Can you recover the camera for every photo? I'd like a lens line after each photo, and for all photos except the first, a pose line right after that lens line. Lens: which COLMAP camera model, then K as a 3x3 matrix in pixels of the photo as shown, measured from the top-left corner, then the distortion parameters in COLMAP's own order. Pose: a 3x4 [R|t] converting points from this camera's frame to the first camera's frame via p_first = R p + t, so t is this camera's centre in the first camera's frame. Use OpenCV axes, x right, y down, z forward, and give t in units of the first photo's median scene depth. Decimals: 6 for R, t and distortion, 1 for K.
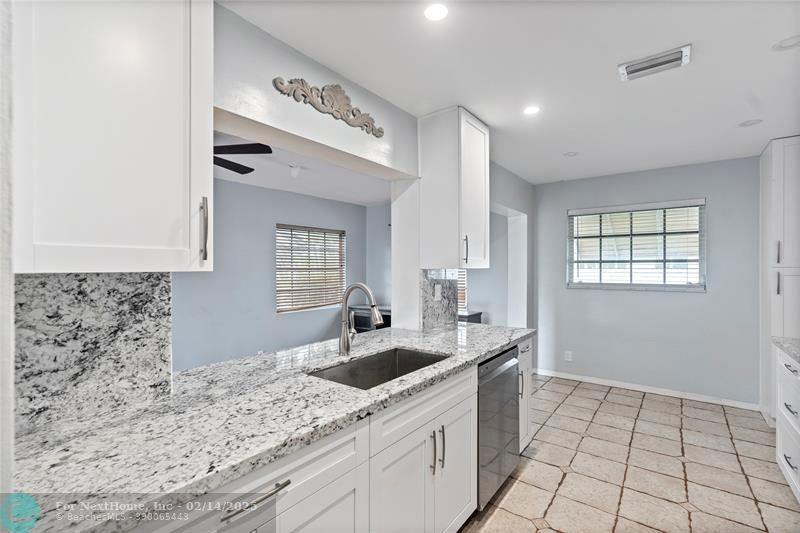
lens RADIAL K [[363.8, 0, 402.0], [0, 363.8, 266.0], [0, 0, 1]] dist [-0.001622, 0.001788]
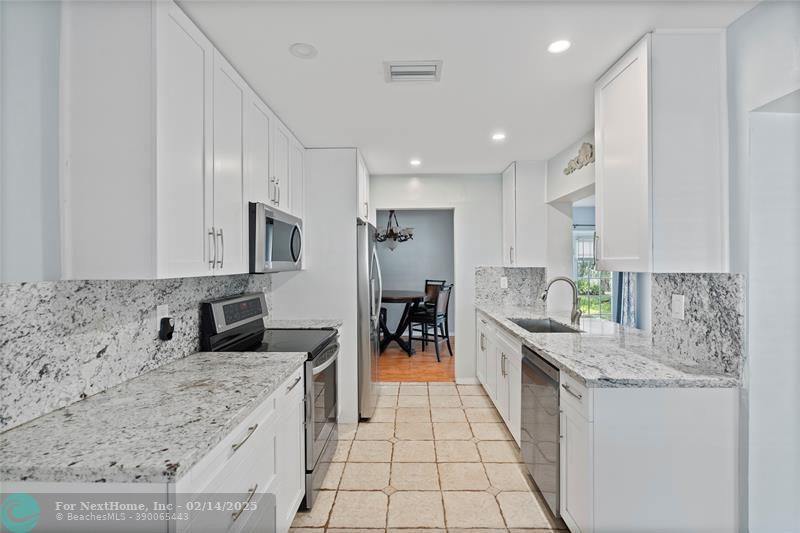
lens RADIAL K [[363.8, 0, 400.9], [0, 363.8, 264.1], [0, 0, 1]] dist [-0.001622, 0.001788]
pose [[-0.819919, 0.004496, -0.572462, 0.882700], [0.007313, 0.999970, -0.002620, -0.007589], [0.572433, -0.006335, -0.819927, 1.226893]]
